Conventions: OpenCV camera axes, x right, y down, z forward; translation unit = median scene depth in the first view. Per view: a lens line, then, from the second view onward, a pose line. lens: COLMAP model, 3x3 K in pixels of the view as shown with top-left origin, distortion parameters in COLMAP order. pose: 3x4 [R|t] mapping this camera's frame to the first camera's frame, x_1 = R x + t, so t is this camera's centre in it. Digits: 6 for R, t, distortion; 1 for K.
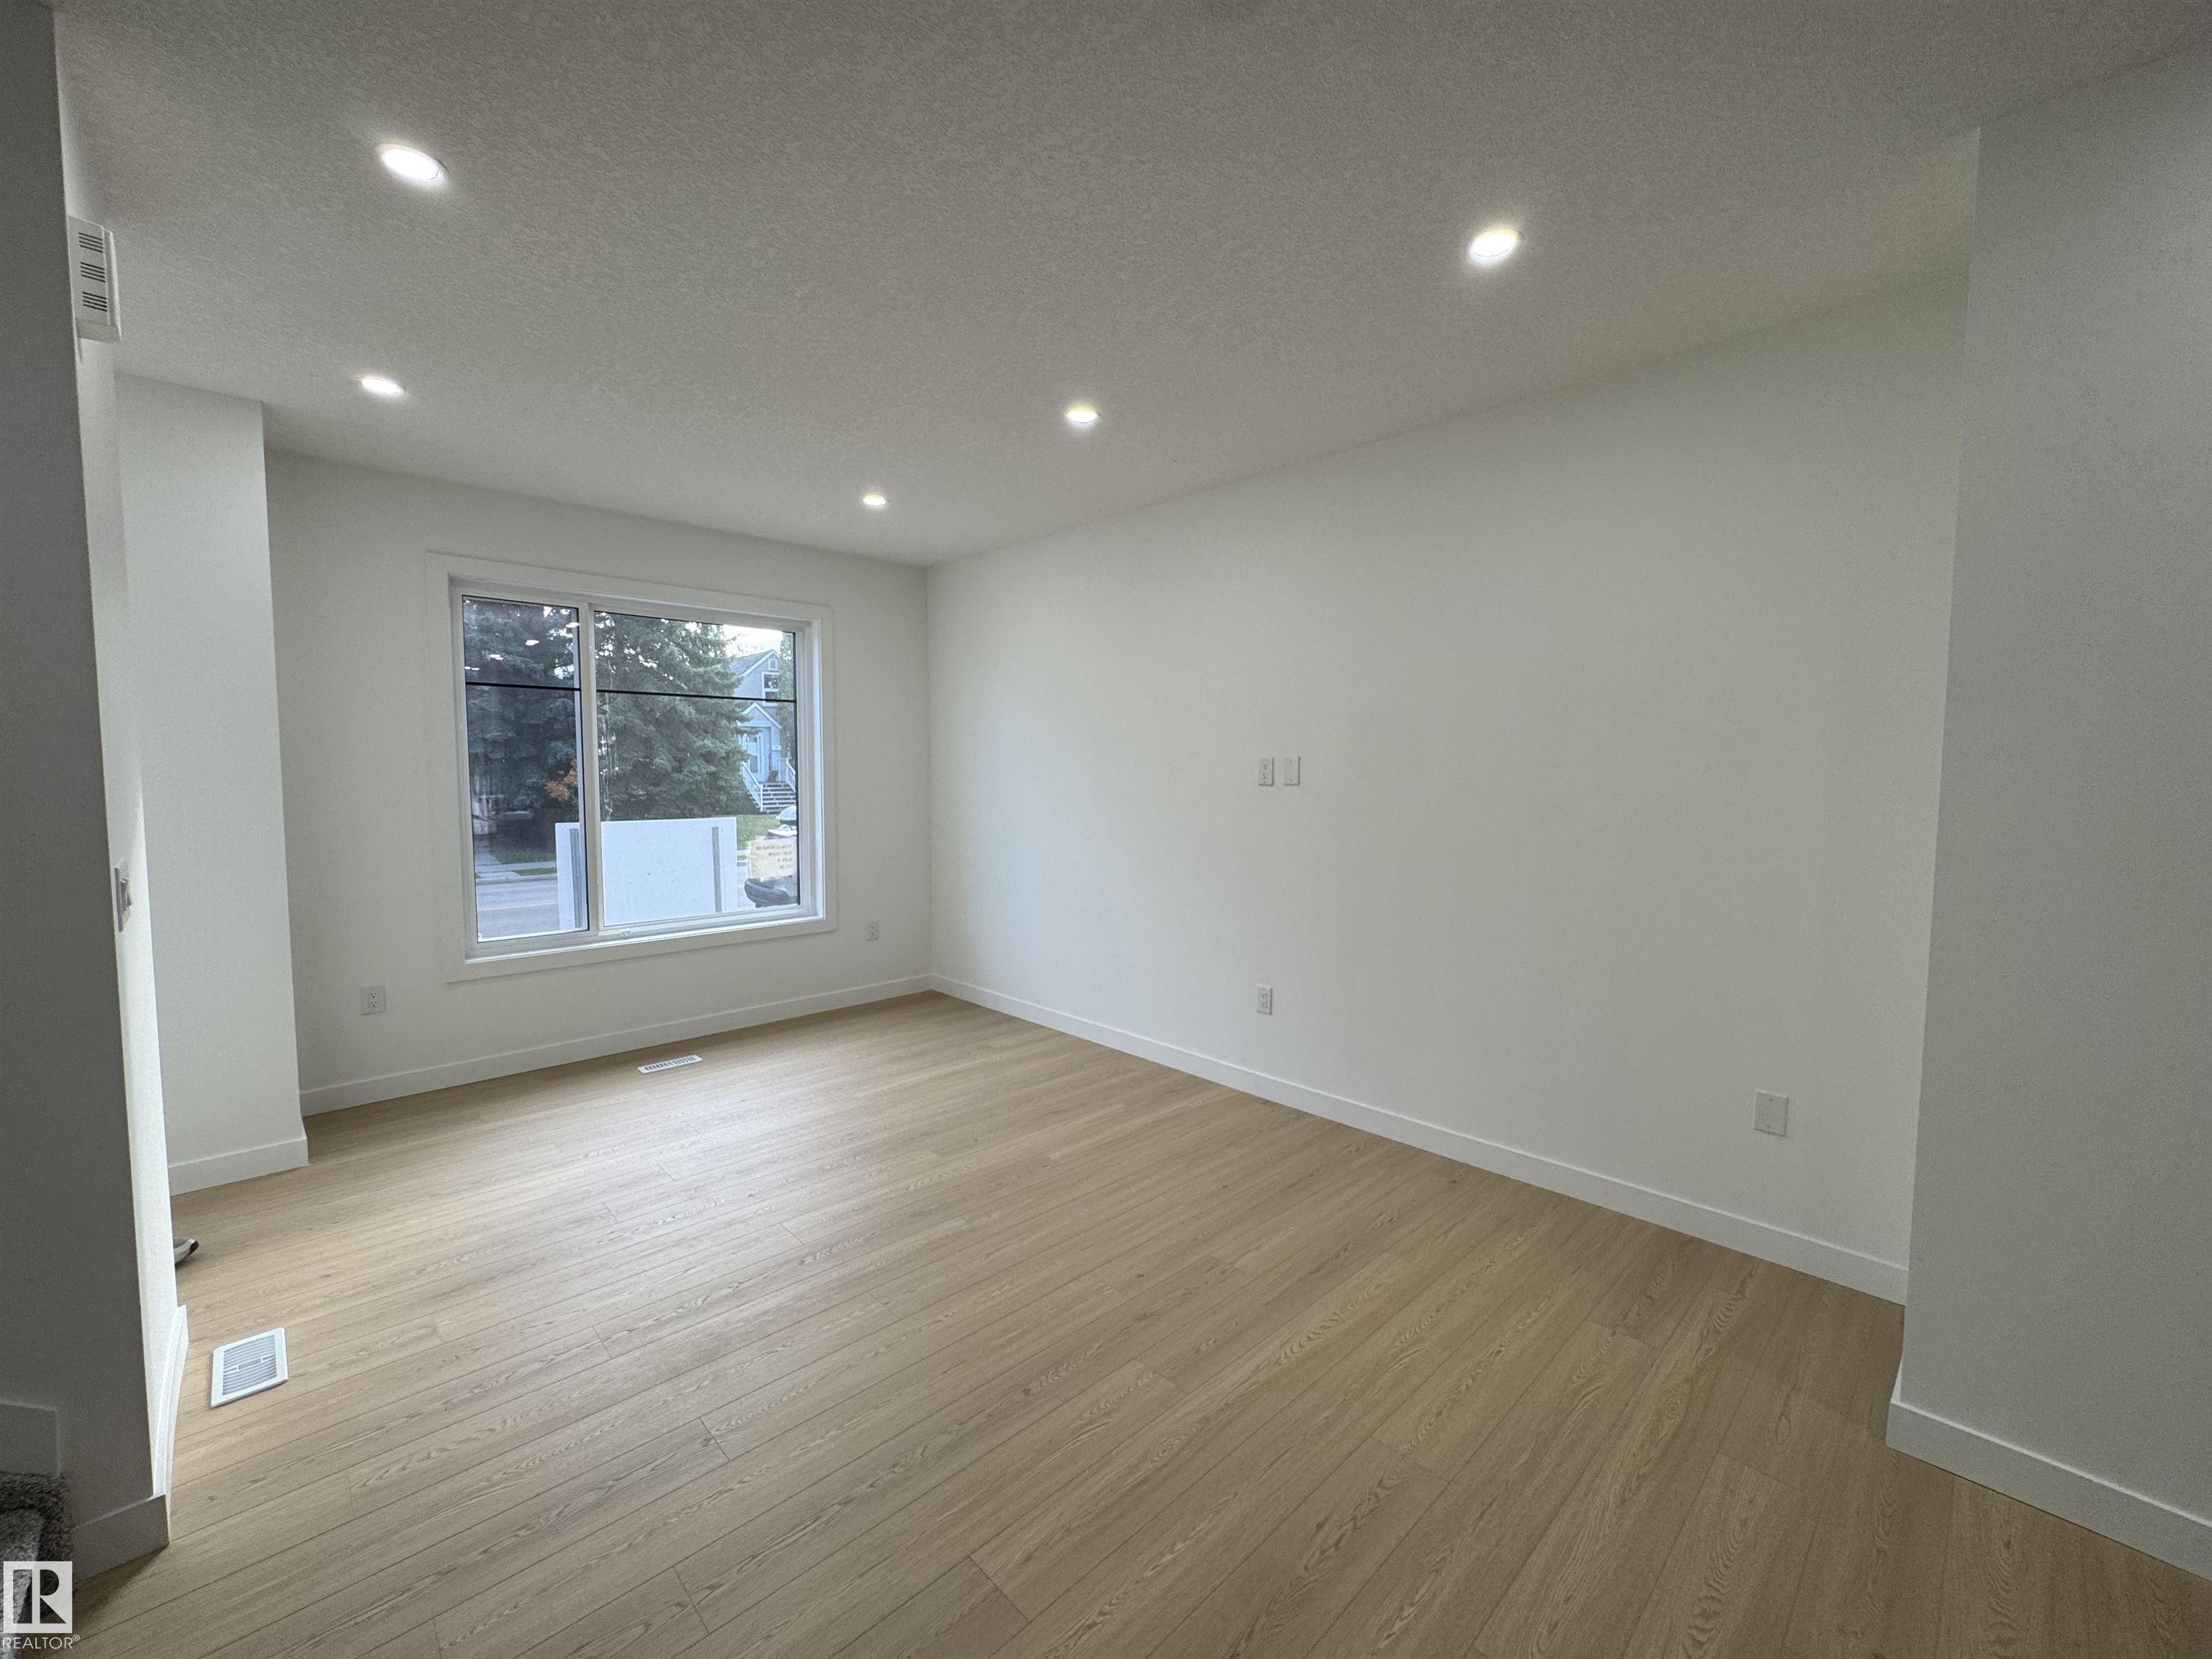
lens RADIAL K [[891.9, 0, 1111.3], [0, 891.9, 821.7], [0, 0, 1]] dist [-0.003537, -0.000857]
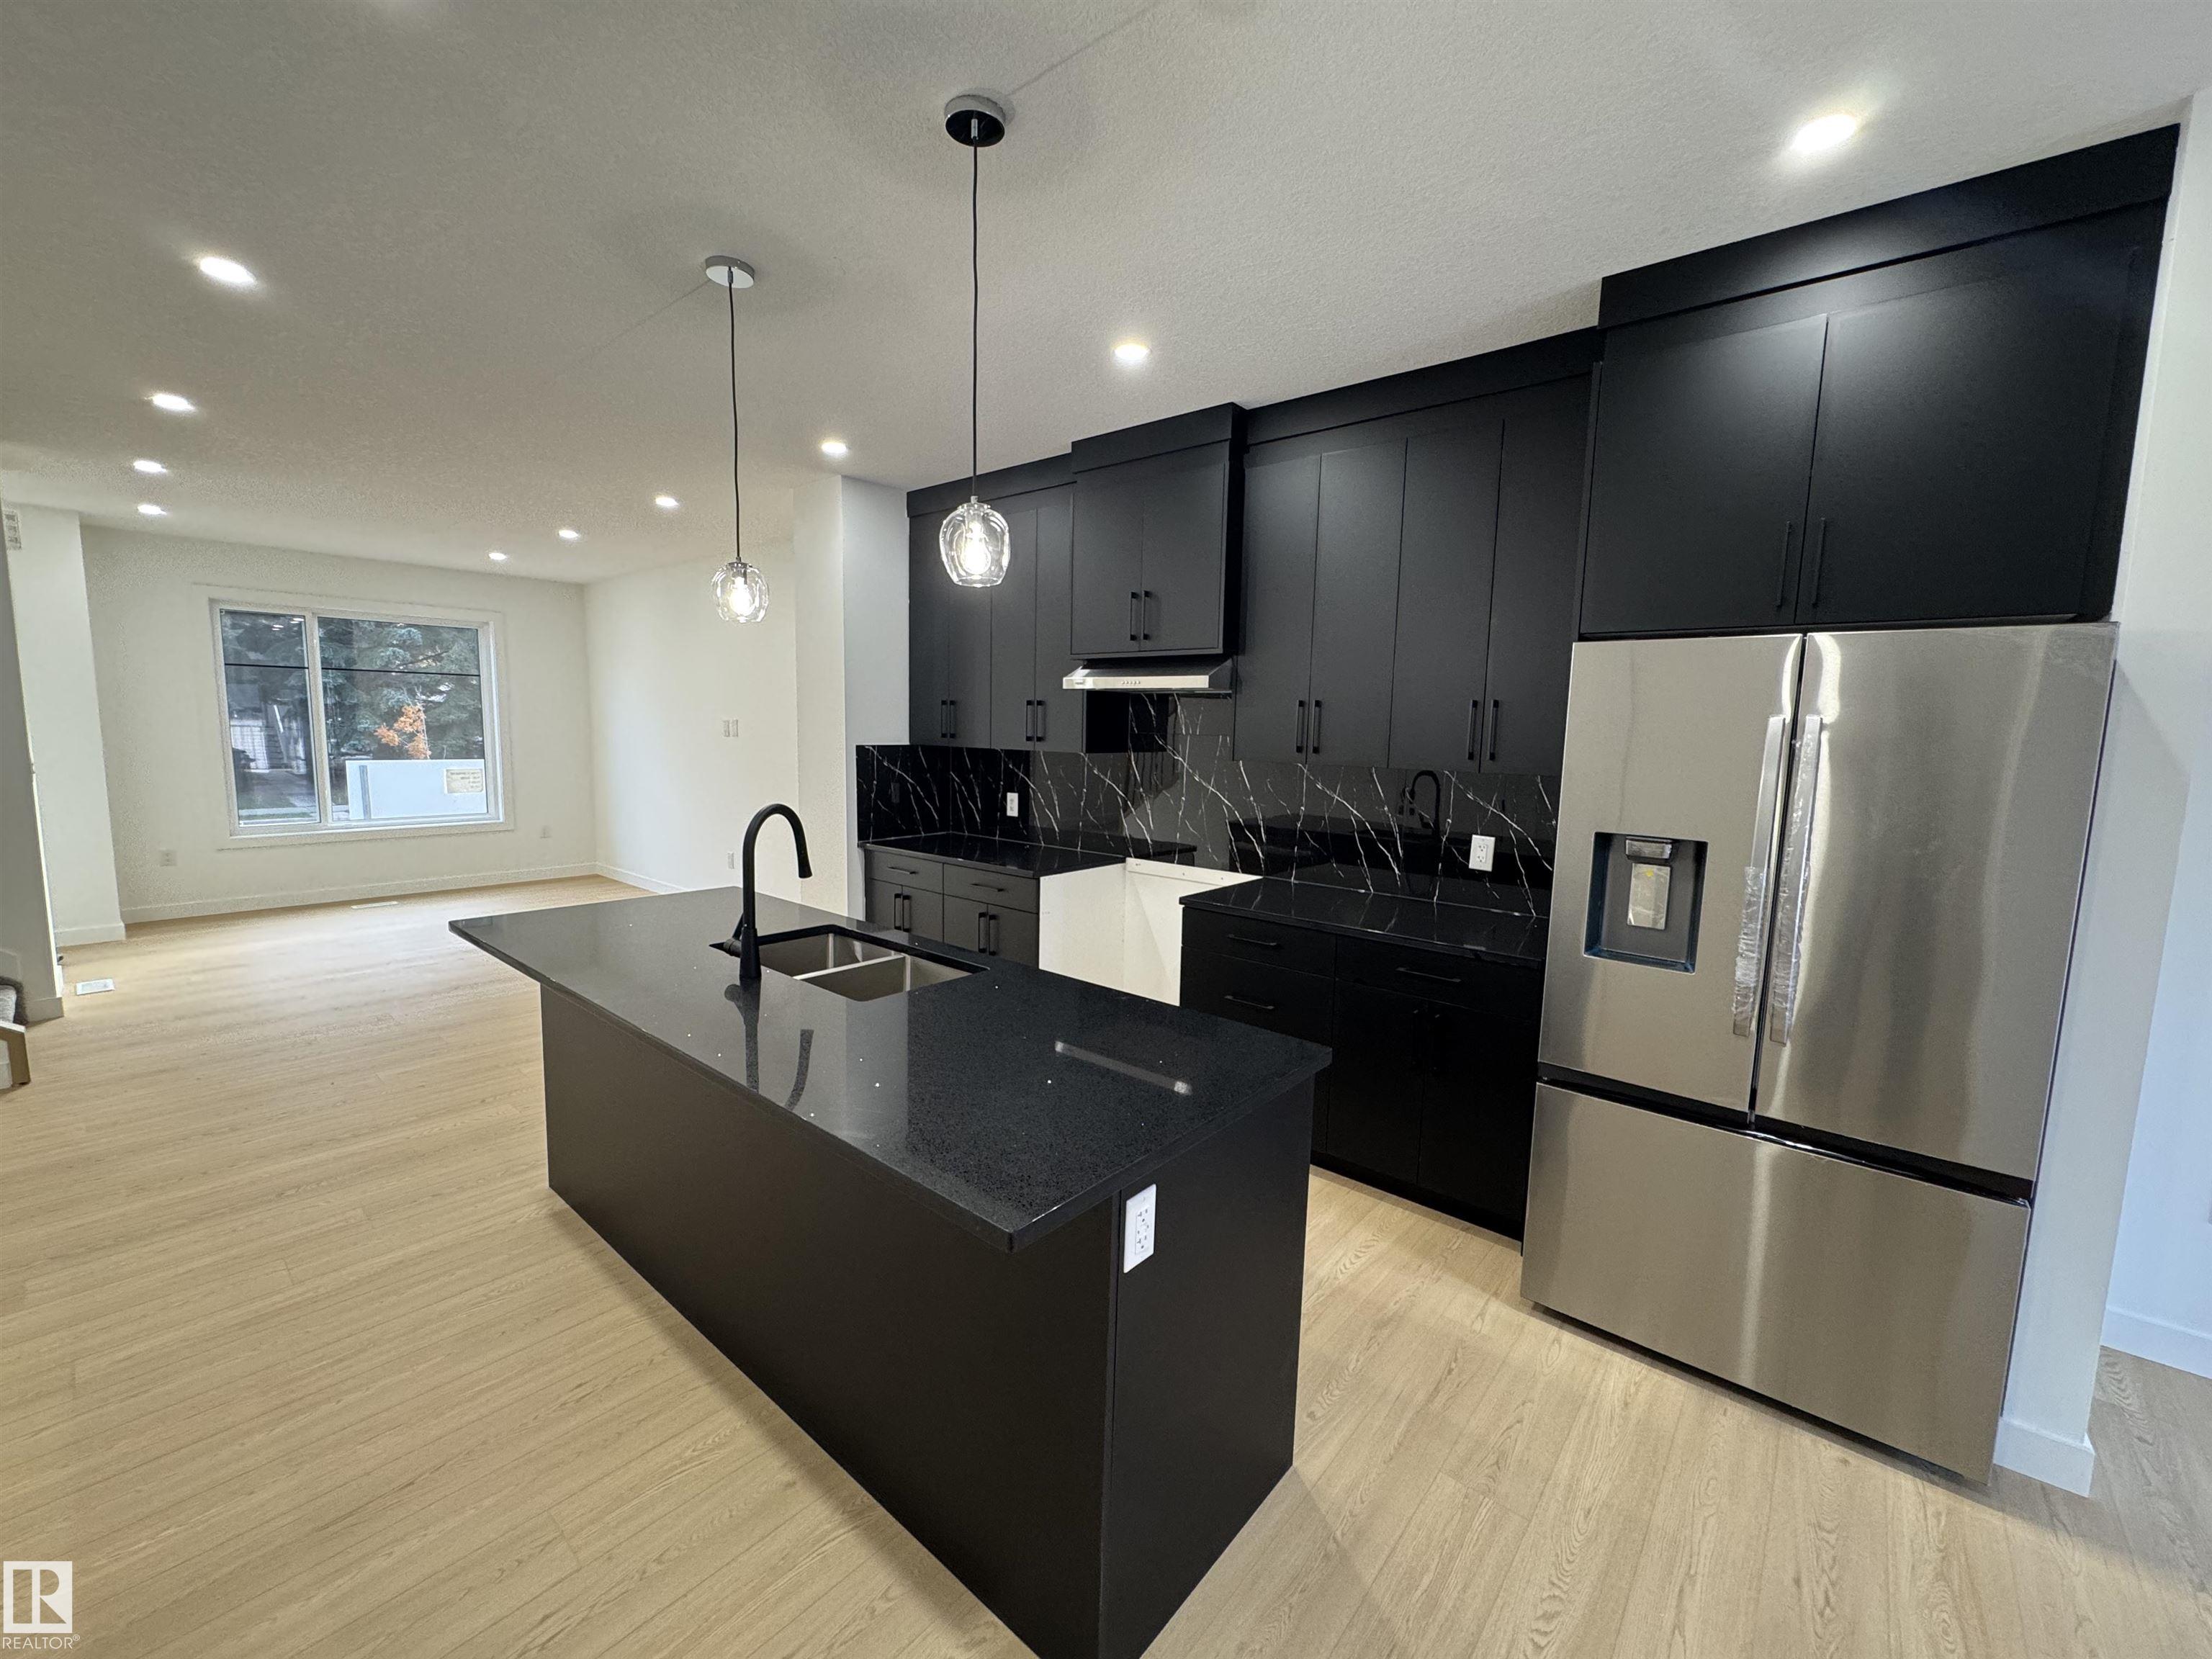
lens RADIAL K [[891.9, 0, 1116.5], [0, 891.9, 825.3], [0, 0, 1]] dist [-0.003537, -0.000857]
pose [[0.994747, 0.005743, 0.102200, 0.670490], [-0.011175, 0.998550, 0.052660, 0.029112], [-0.101750, -0.053525, 0.993369, -0.723505]]
